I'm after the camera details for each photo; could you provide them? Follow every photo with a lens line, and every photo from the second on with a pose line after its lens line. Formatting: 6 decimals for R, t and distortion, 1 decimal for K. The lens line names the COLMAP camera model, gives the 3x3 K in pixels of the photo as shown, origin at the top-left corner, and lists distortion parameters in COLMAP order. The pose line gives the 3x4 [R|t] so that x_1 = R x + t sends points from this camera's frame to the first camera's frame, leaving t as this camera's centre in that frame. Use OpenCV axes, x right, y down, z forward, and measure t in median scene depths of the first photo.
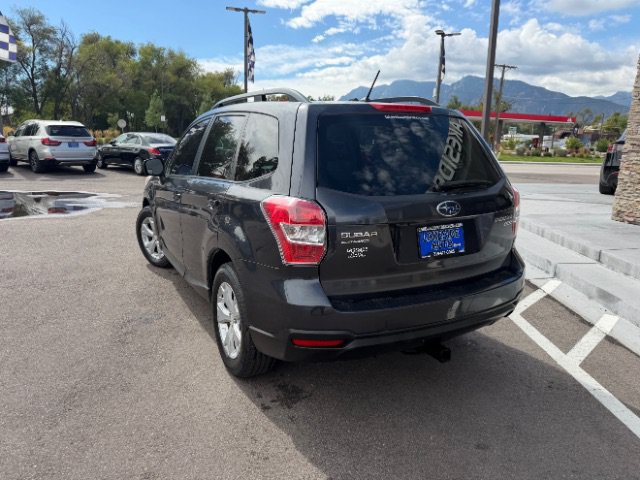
lens RADIAL K [[453.2, 0, 316.7], [0, 453.2, 237.6], [0, 0, 1]] dist [0.020256, -0.029366]
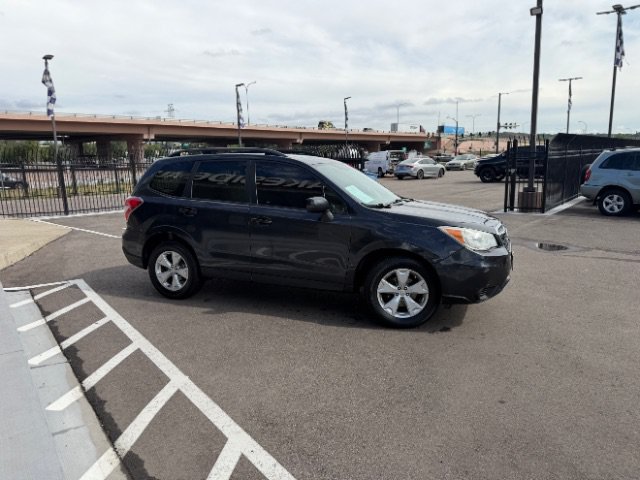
lens RADIAL K [[453.2, 0, 318.8], [0, 453.2, 242.6], [0, 0, 1]] dist [0.020256, -0.029366]
pose [[-0.792180, 0.098924, -0.602217, 0.536087], [-0.131880, 0.935712, 0.327186, -0.370553], [0.595868, 0.338611, -0.728206, 1.633747]]
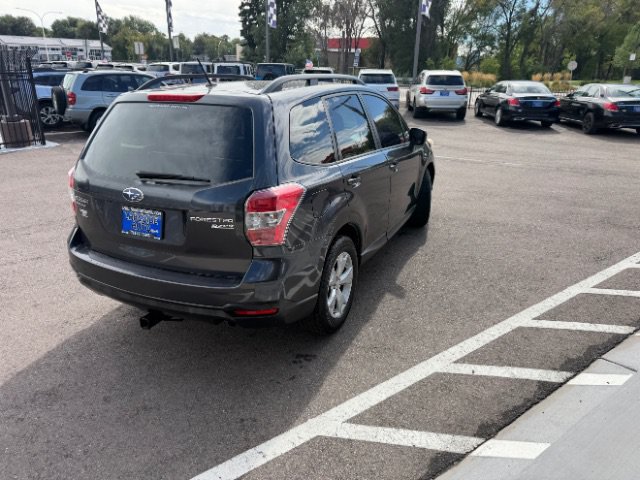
lens RADIAL K [[453.2, 0, 317.3], [0, 453.2, 232.1], [0, 0, 1]] dist [0.020256, -0.029366]
pose [[0.579536, 0.254112, -0.774316, 0.636147], [-0.167621, 0.966996, 0.191889, -0.117837], [0.797522, 0.018585, 0.603003, 0.306667]]
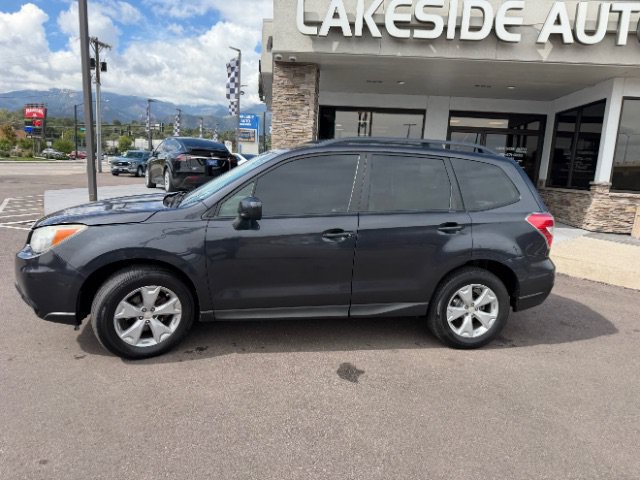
lens RADIAL K [[453.2, 0, 316.8], [0, 453.2, 239.6], [0, 0, 1]] dist [0.020256, -0.029366]
pose [[0.301508, -0.170548, 0.938087, -0.865678], [0.154819, 0.979572, 0.128331, -0.151485], [-0.940810, 0.106541, 0.321753, 0.535874]]
